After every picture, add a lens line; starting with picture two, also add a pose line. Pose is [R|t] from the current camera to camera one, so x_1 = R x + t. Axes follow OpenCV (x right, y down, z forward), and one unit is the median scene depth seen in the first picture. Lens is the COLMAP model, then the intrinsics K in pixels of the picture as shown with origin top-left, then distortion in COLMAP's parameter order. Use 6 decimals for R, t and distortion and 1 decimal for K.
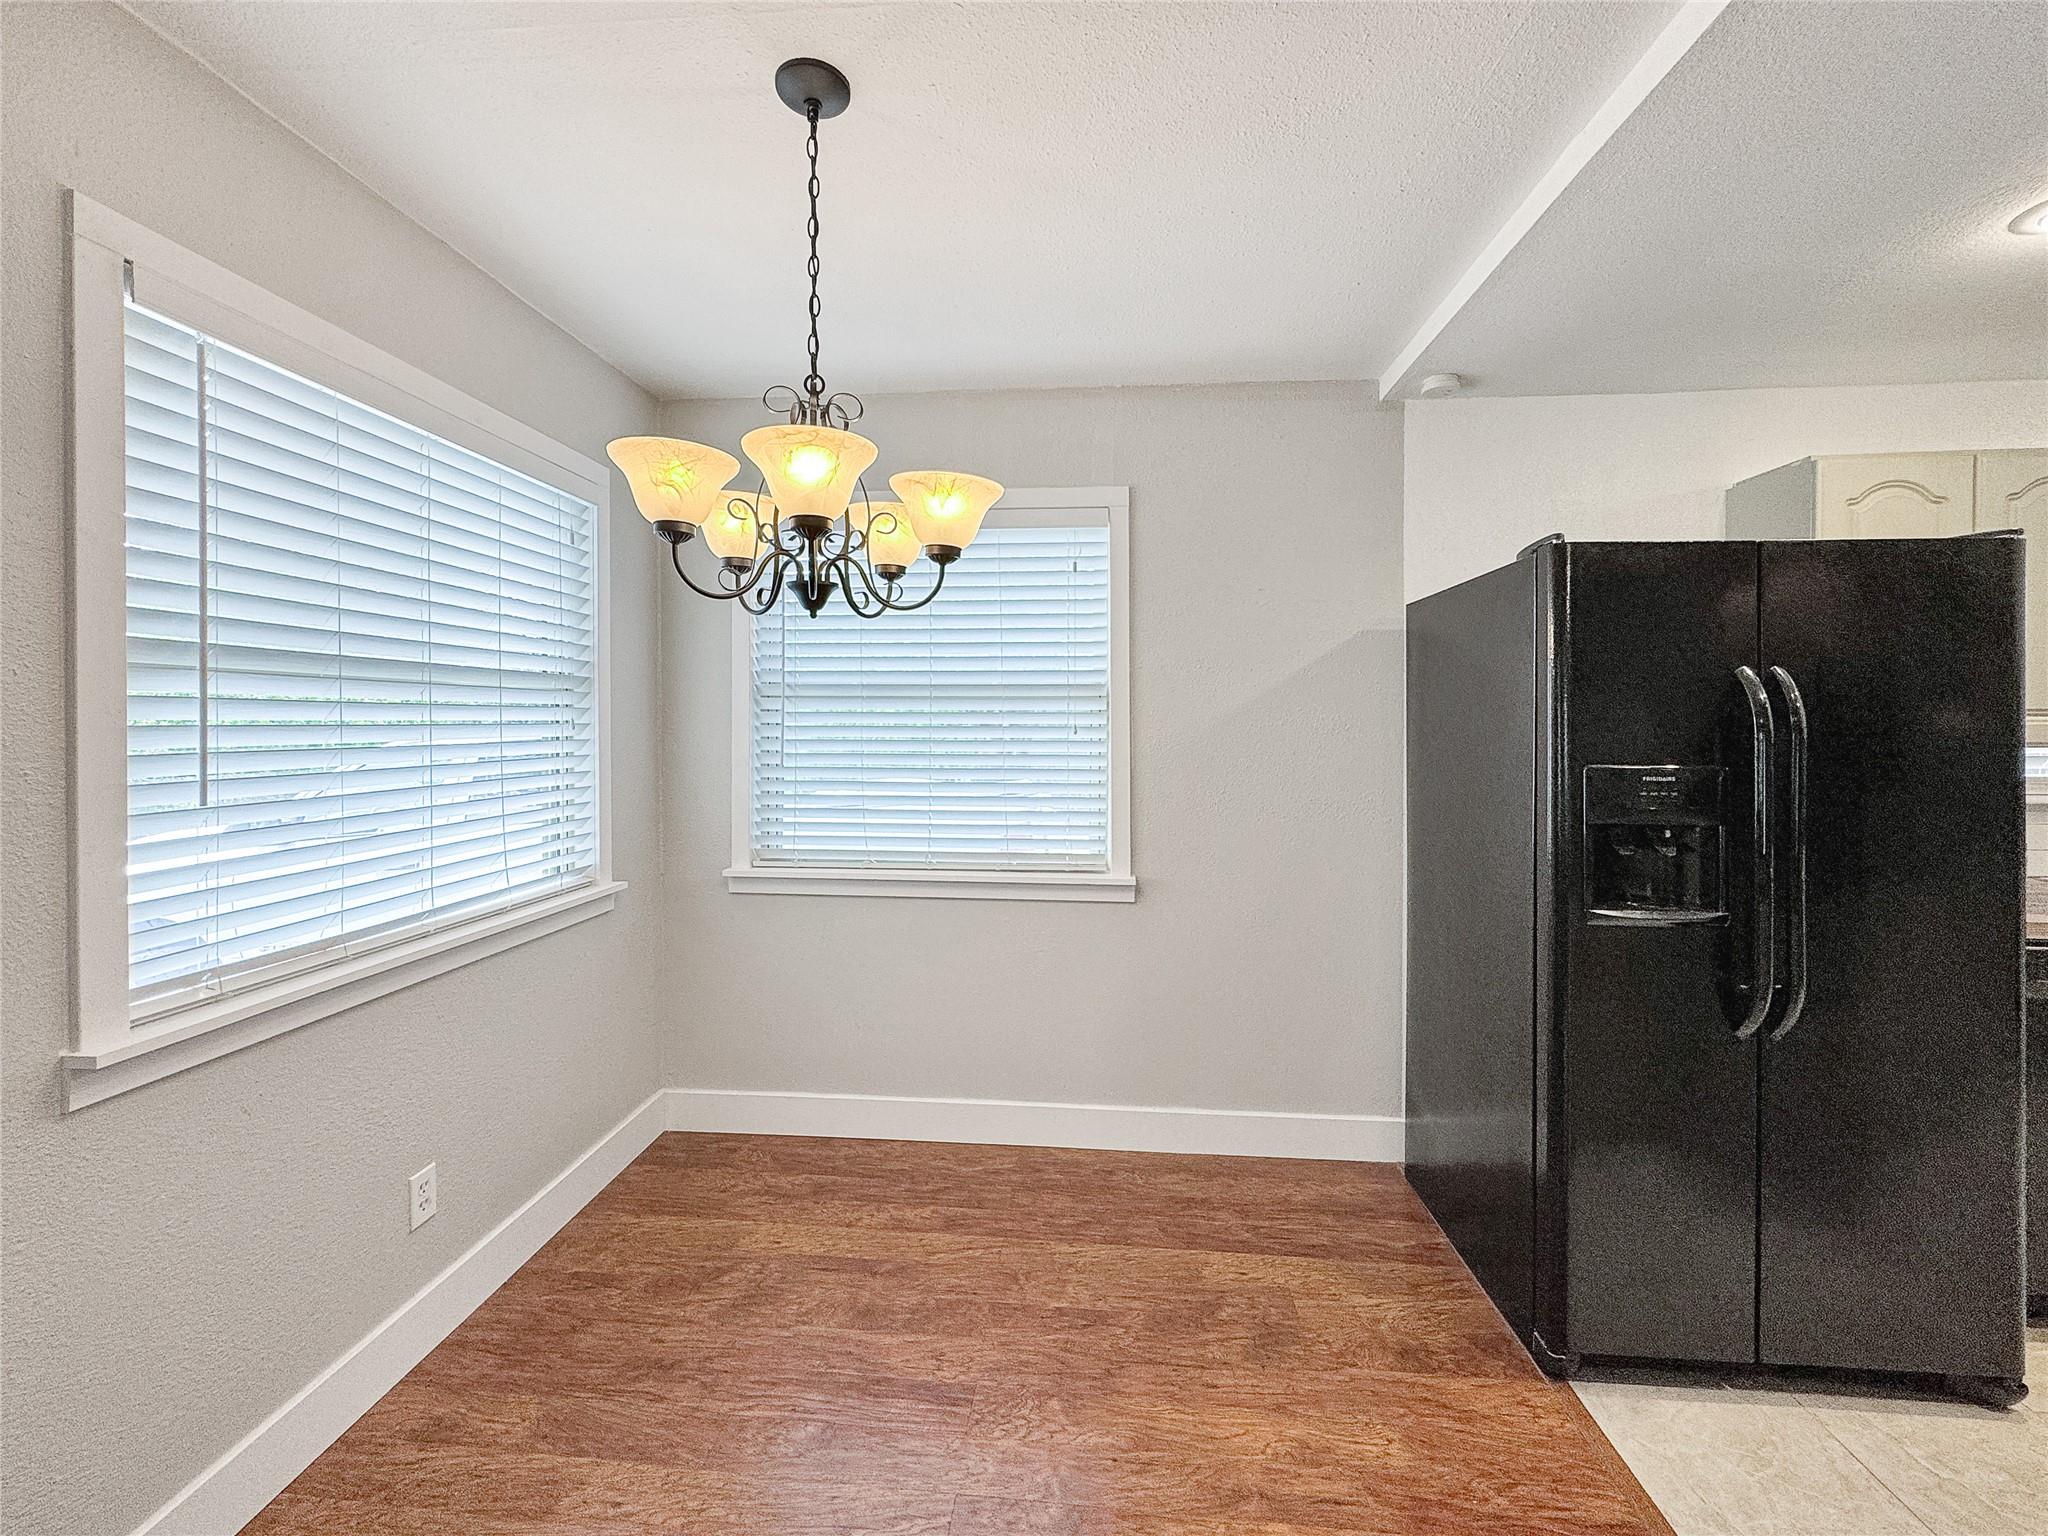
lens RADIAL K [[834.2, 0, 1013.5], [0, 834.2, 725.3], [0, 0, 1]] dist [-0.001258, 0.000053]
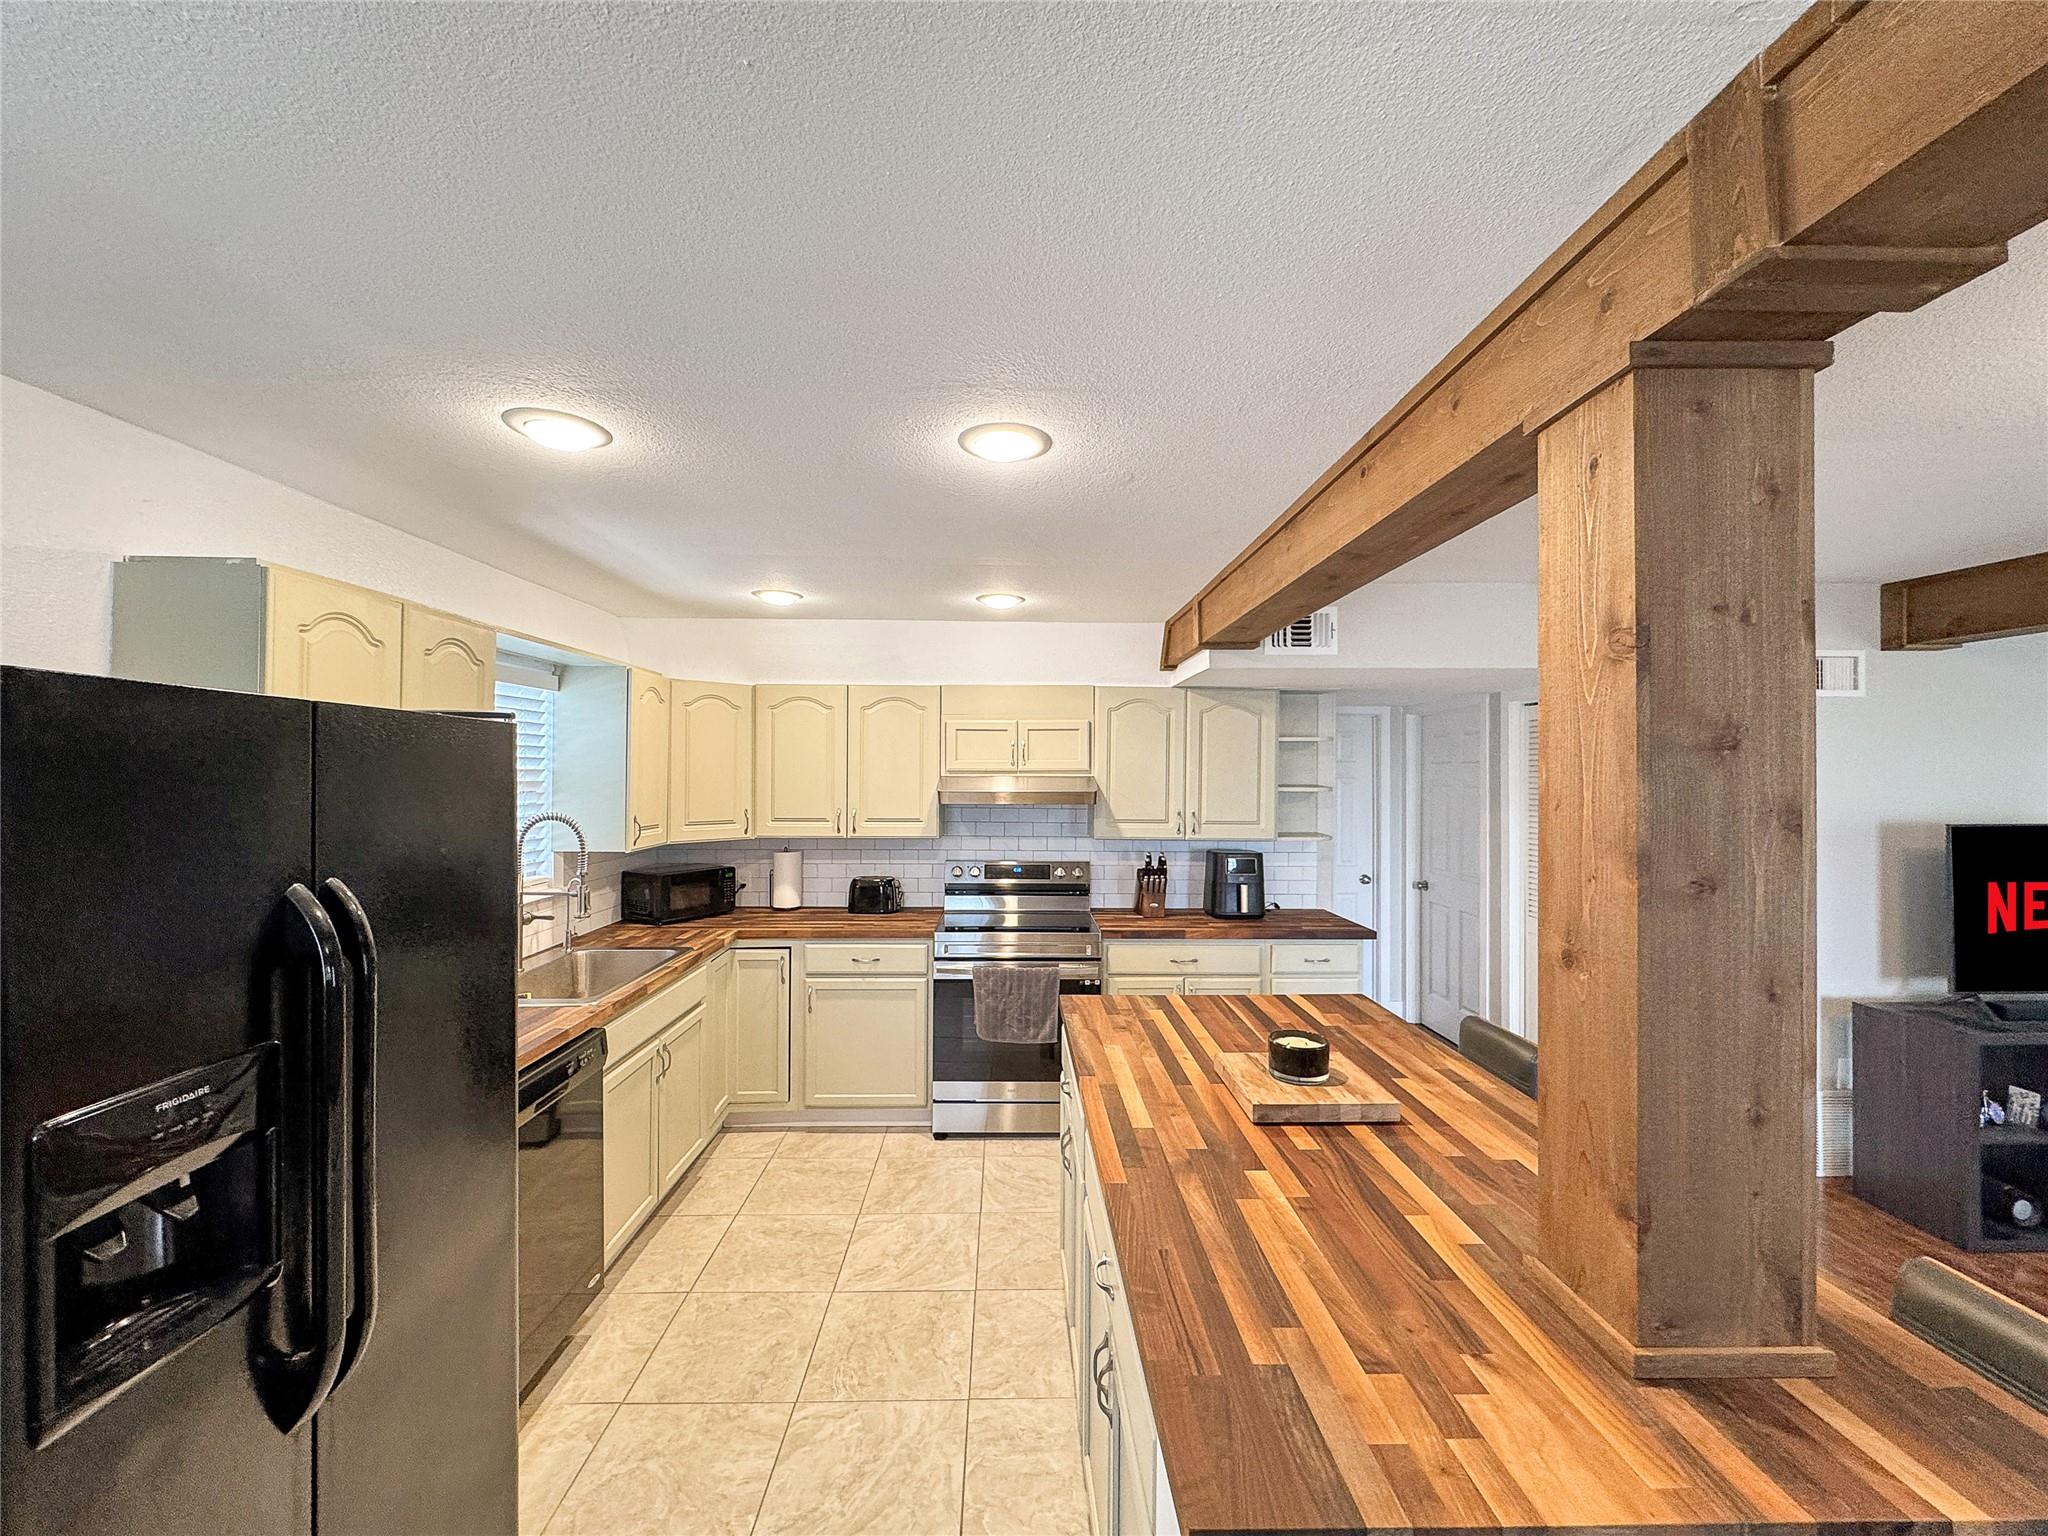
lens RADIAL K [[826.1, 0, 1022.4], [0, 826.1, 762.0], [0, 0, 1]] dist [-0.000861, -0.000046]
pose [[-0.120181, 0.008356, 0.992717, 0.108598], [-0.003644, 0.999954, -0.008858, -0.161347], [-0.992745, -0.004682, -0.120145, 0.474652]]
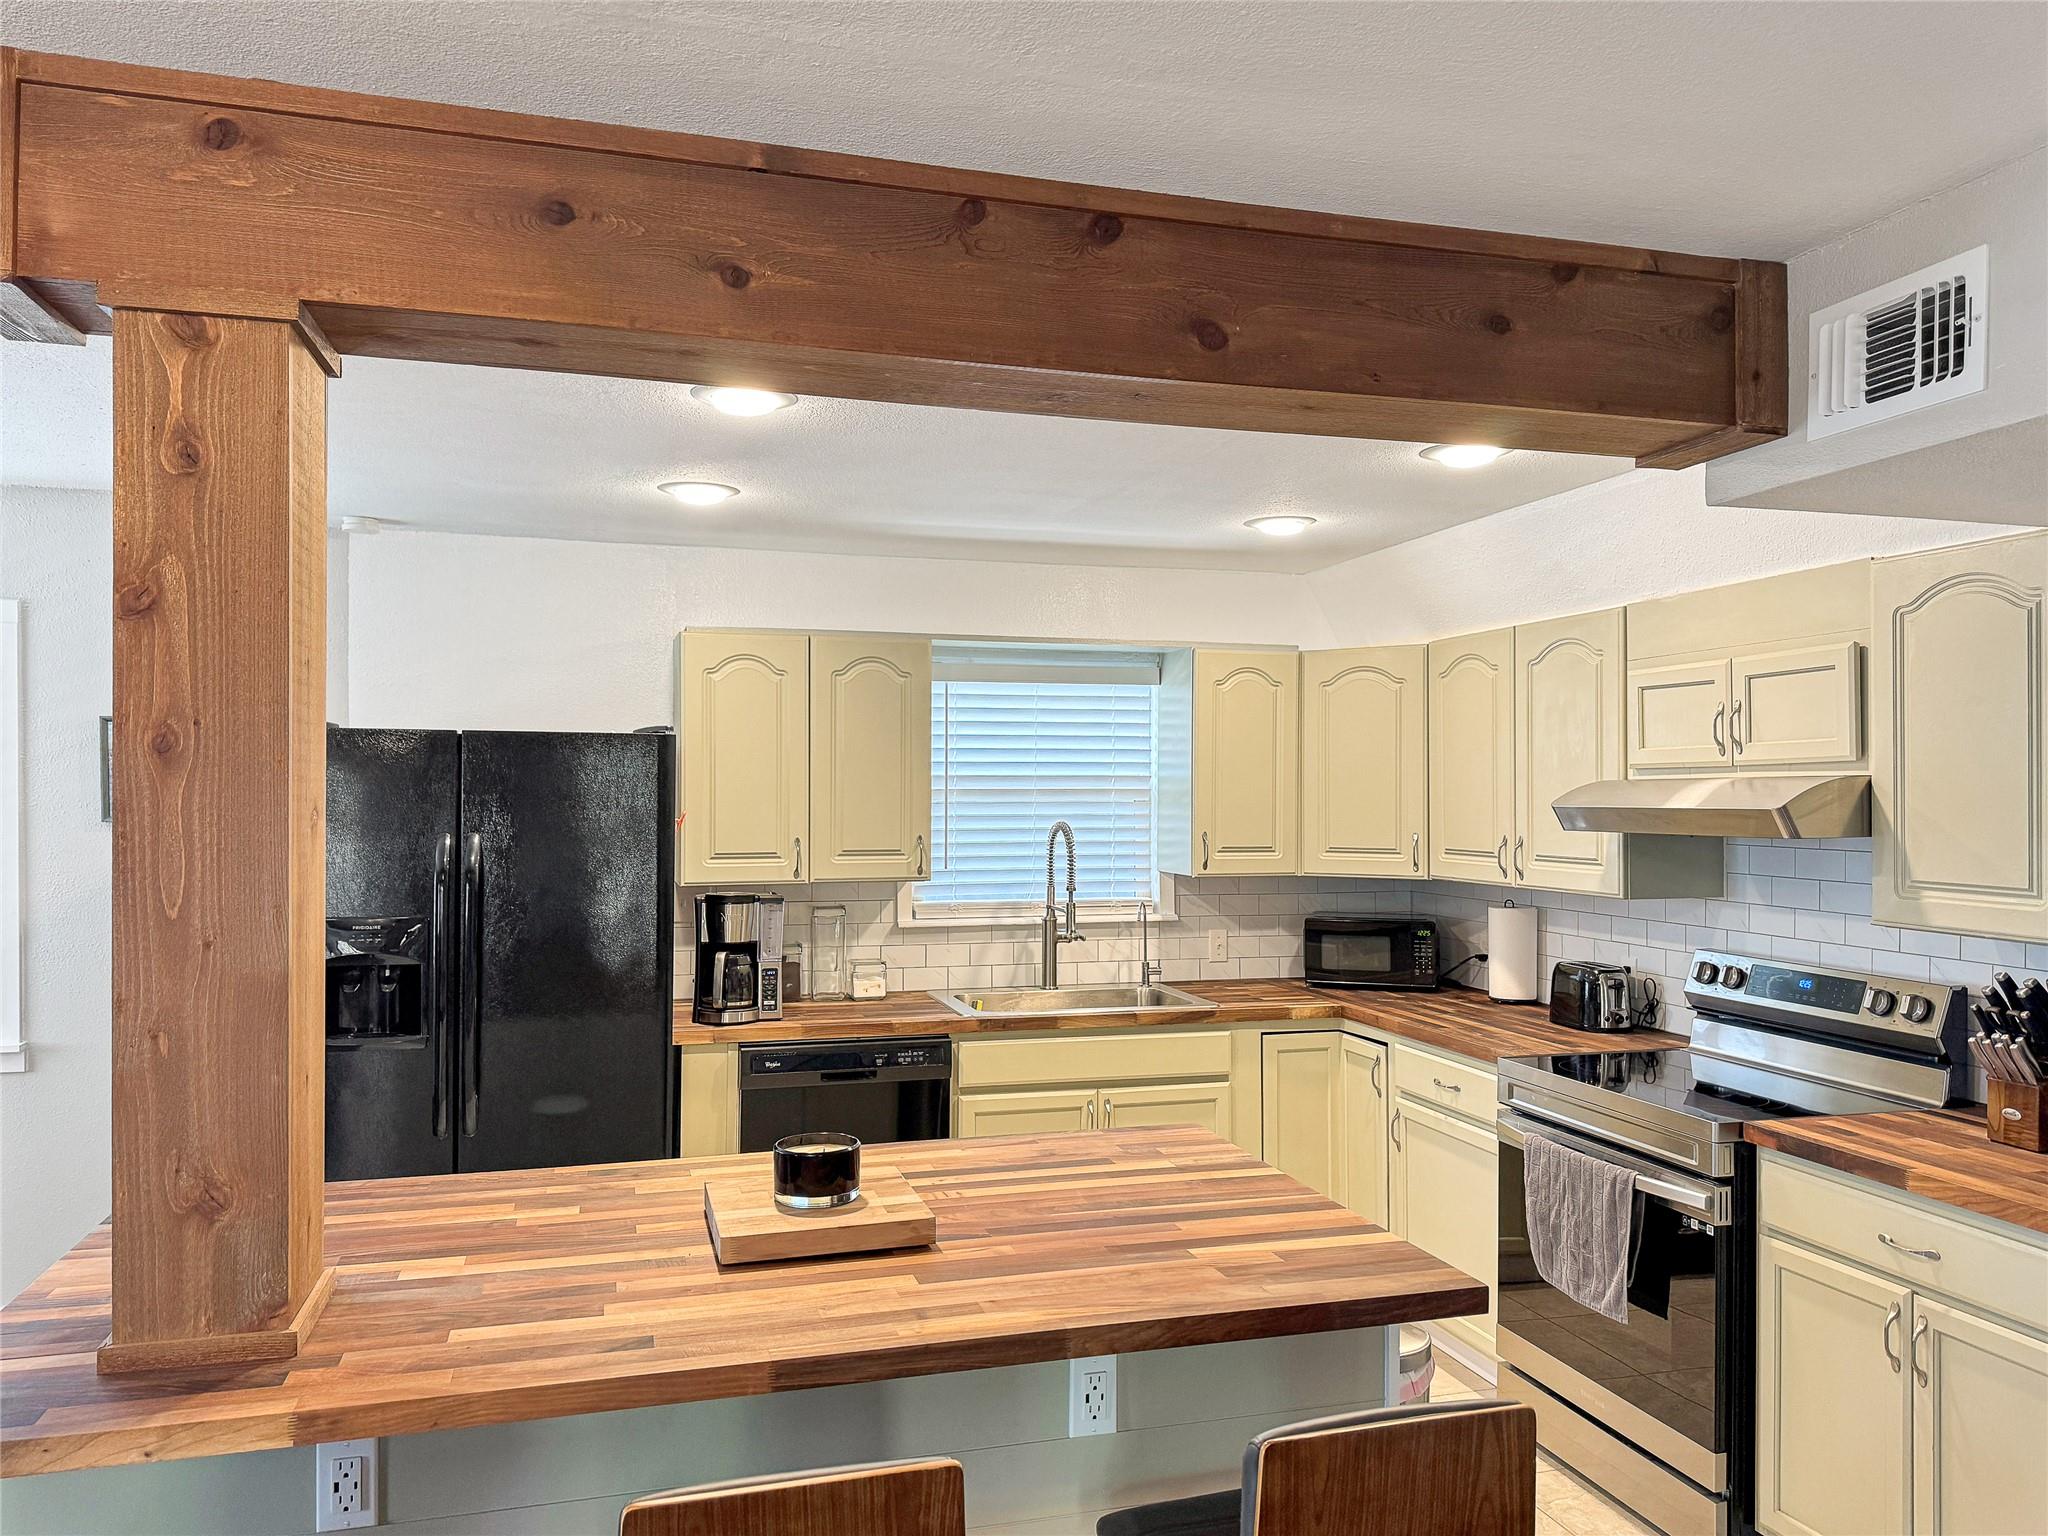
lens RADIAL K [[1463.4, 0, 1015.5], [0, 1463.4, 778.1], [0, 0, 1]] dist [0.006205, -0.005872]
pose [[0.929844, 0.006209, 0.367902, 0.795351], [-0.002886, 0.999950, -0.009582, -0.121434], [-0.367943, 0.007848, 0.929815, -1.197947]]
